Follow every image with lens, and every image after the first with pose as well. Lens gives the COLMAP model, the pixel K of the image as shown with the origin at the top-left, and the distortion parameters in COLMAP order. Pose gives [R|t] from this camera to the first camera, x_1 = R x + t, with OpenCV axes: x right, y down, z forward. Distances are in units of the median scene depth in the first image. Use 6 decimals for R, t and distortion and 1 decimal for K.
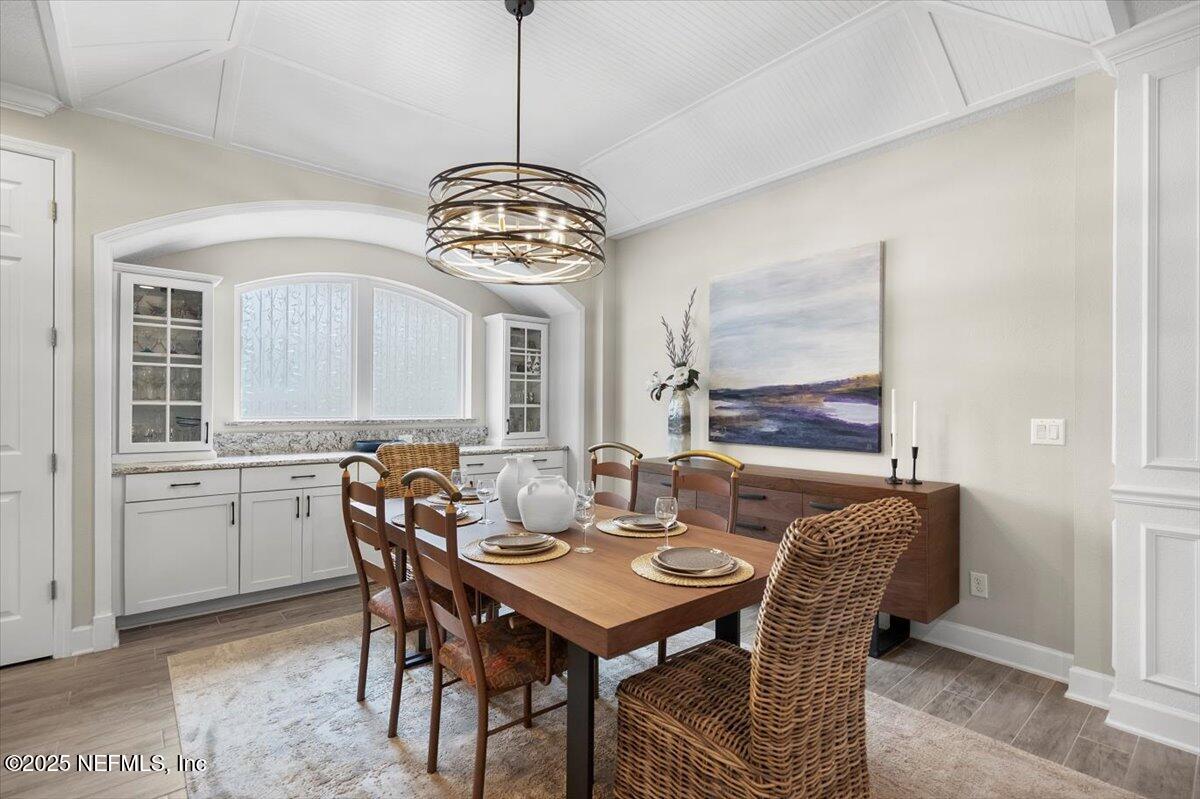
lens RADIAL K [[551.2, 0, 600.3], [0, 551.2, 407.7], [0, 0, 1]] dist [-0.000409, -0.000051]
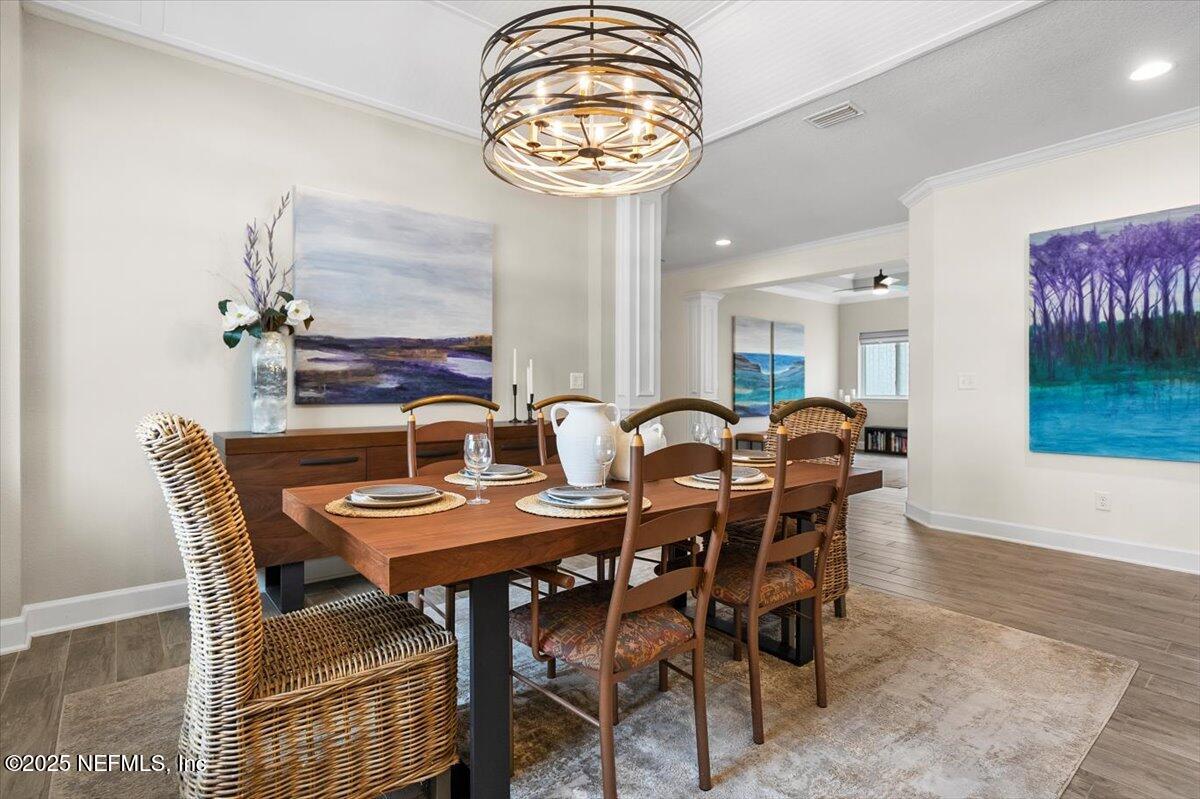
lens RADIAL K [[590.4, 0, 600.2], [0, 590.4, 391.0], [0, 0, 1]] dist [-0.000206, 0.000037]
pose [[0.022953, -0.018798, 0.999560, -0.679426], [-0.004965, 0.999809, 0.018917, 0.029457], [-0.999724, -0.005397, 0.022855, 0.649082]]
